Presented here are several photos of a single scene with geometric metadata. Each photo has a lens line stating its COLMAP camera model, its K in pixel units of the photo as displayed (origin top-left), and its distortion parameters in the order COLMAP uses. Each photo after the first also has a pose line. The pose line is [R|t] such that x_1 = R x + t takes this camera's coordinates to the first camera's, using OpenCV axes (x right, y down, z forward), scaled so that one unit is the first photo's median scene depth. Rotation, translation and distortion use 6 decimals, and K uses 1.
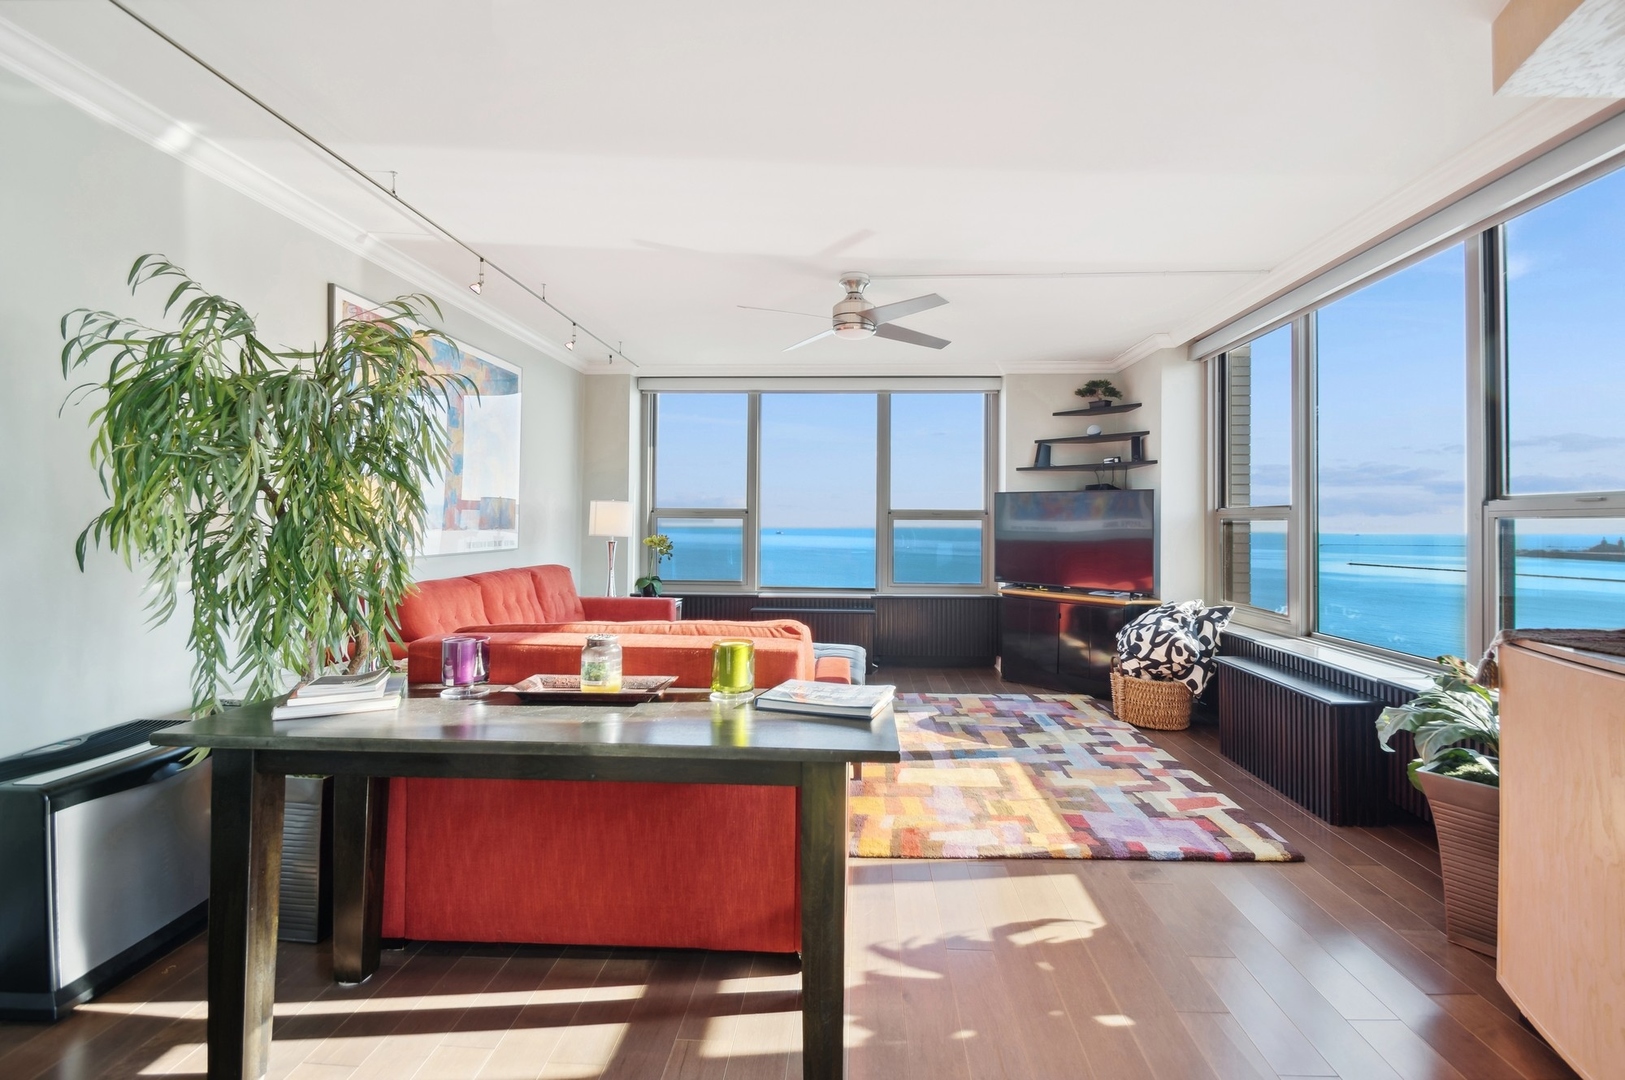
lens RADIAL K [[723.4, 0, 826.3], [0, 723.4, 517.1], [0, 0, 1]] dist [0.016721, -0.012726]
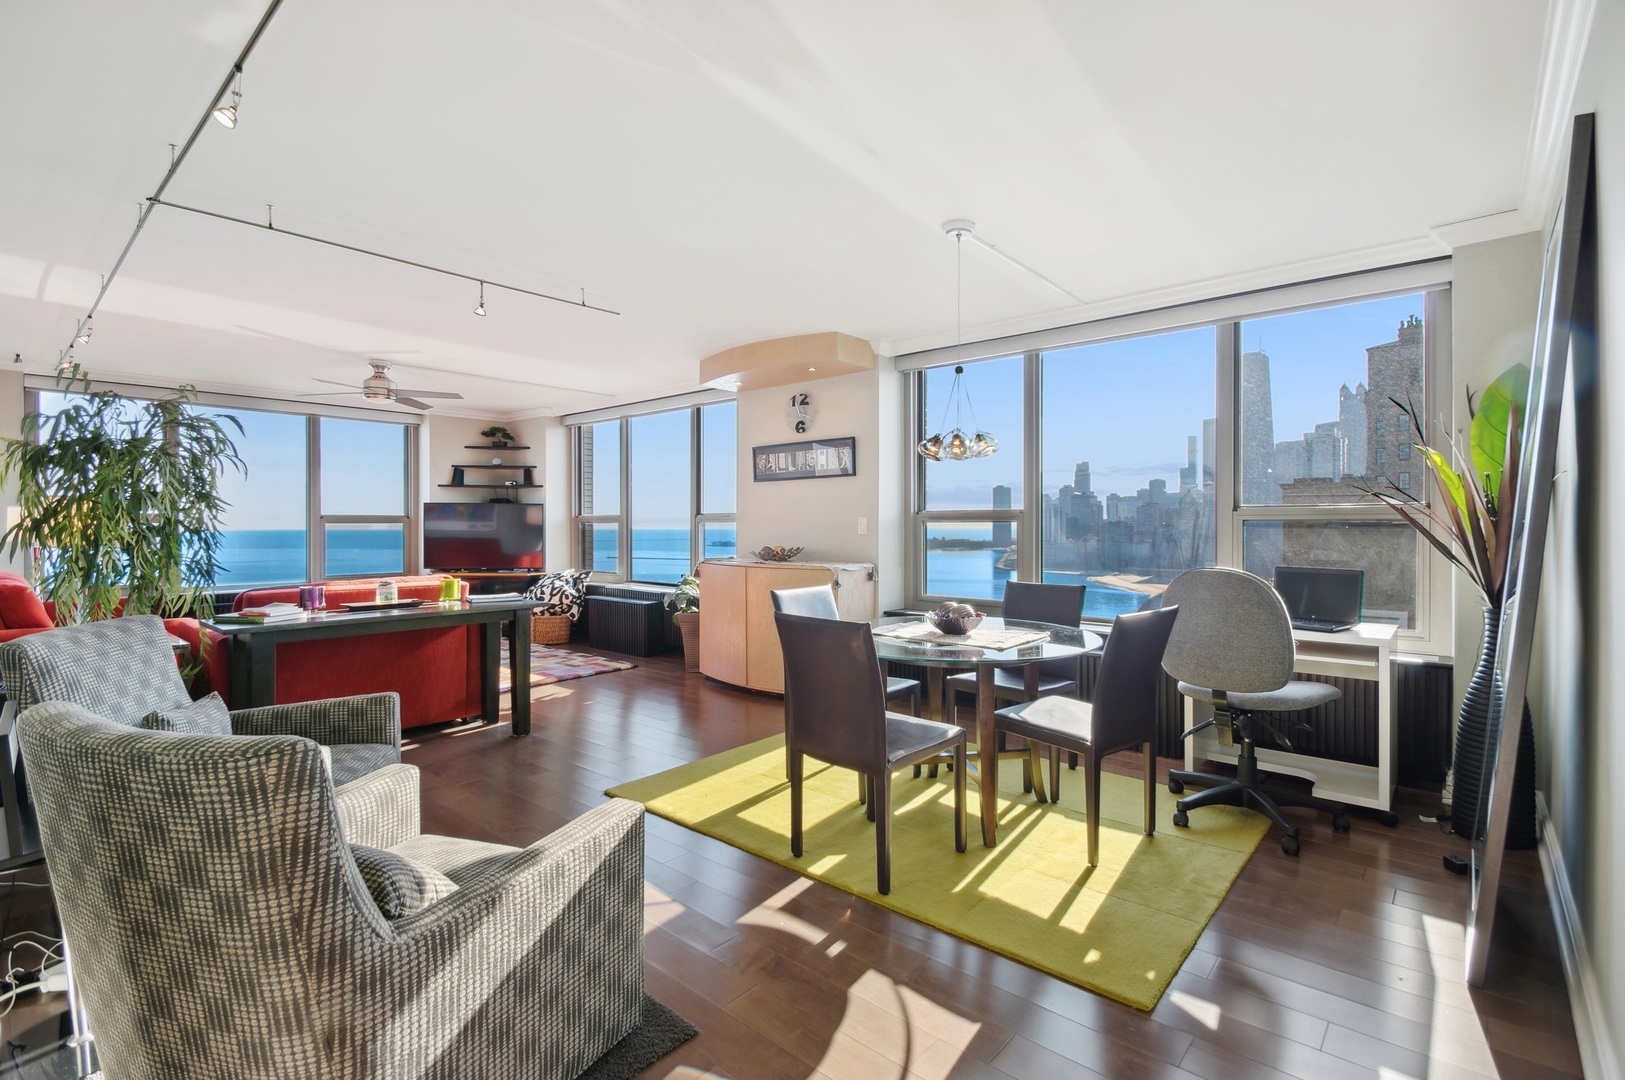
lens RADIAL K [[759.8, 0, 837.0], [0, 759.8, 526.7], [0, 0, 1]] dist [0.001254, -0.015010]
pose [[0.607369, -0.010133, 0.794355, -0.580060], [-0.004067, 0.999866, 0.015865, -0.019816], [-0.794409, -0.012866, 0.607246, -0.645916]]
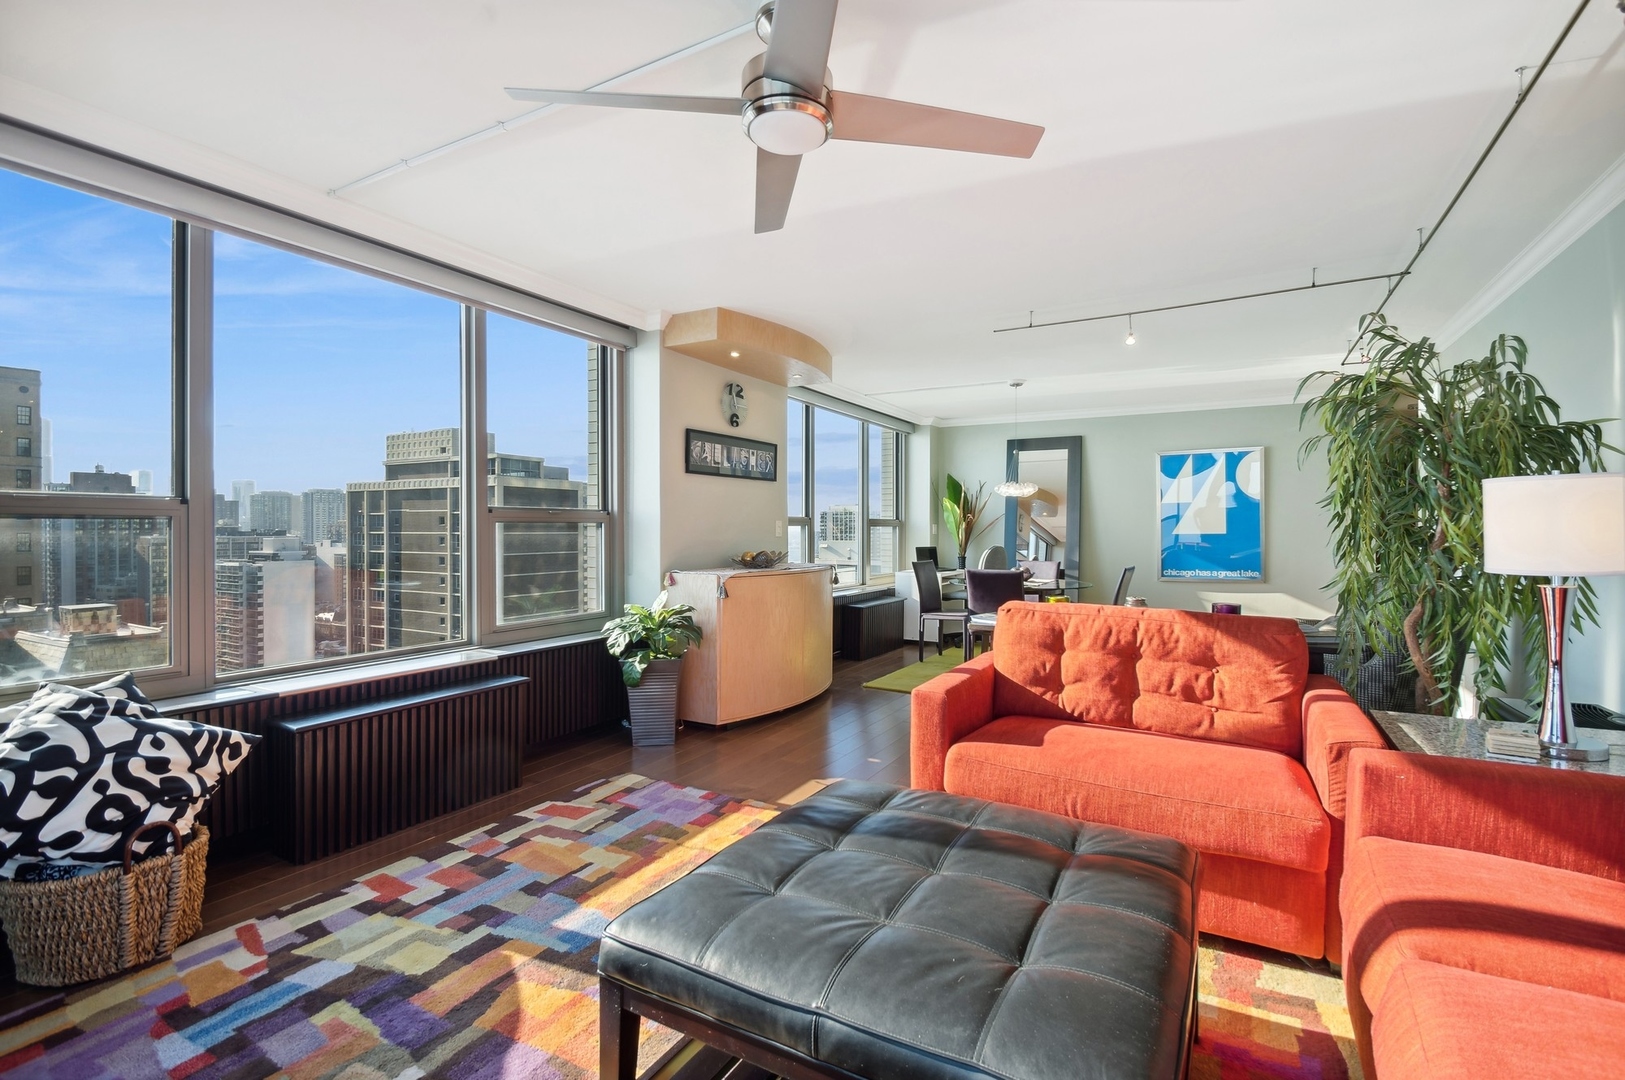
lens RADIAL K [[723.4, 0, 826.3], [0, 723.4, 517.1], [0, 0, 1]] dist [0.016721, -0.012726]
pose [[-0.897629, -0.002135, 0.440747, -0.181325], [-0.012754, 0.999695, -0.021132, 0.006241], [-0.440567, -0.024590, -0.897383, 1.286749]]
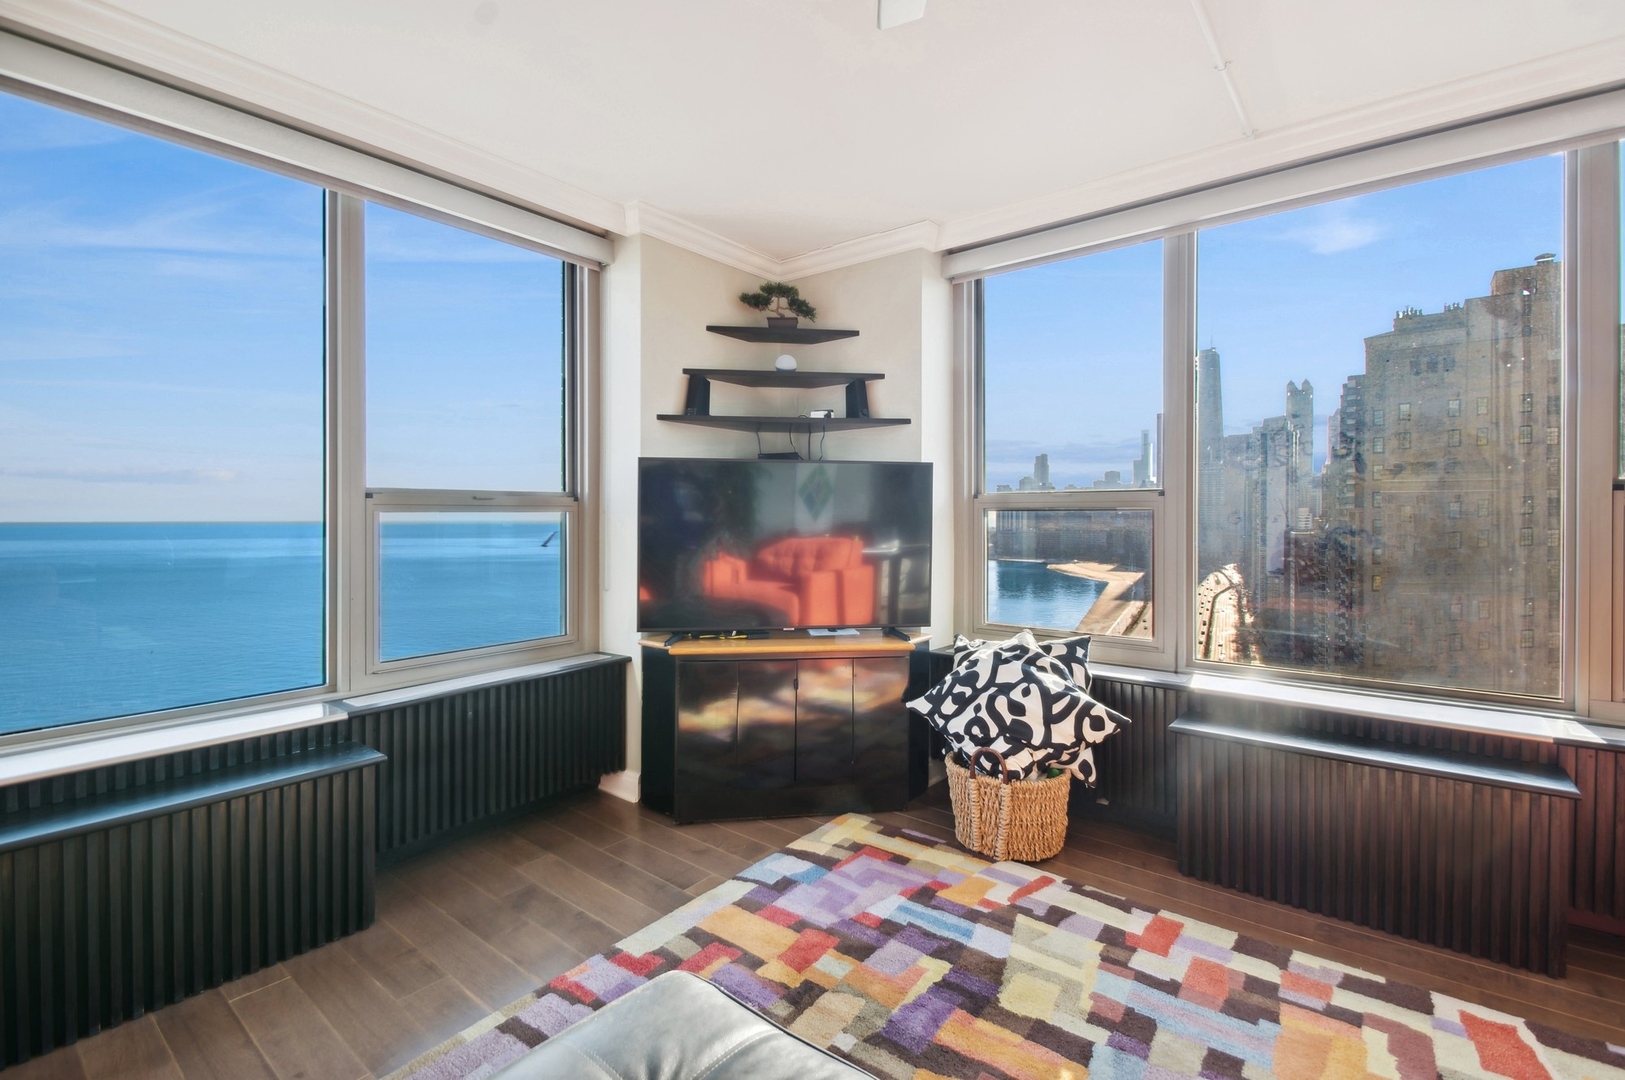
lens RADIAL K [[723.4, 0, 826.3], [0, 723.4, 517.1], [0, 0, 1]] dist [0.016721, -0.012726]
pose [[0.572913, -0.011351, 0.819538, -0.148496], [-0.004607, 0.999844, 0.017069, -0.001179], [-0.819603, -0.013555, 0.572771, 0.819516]]
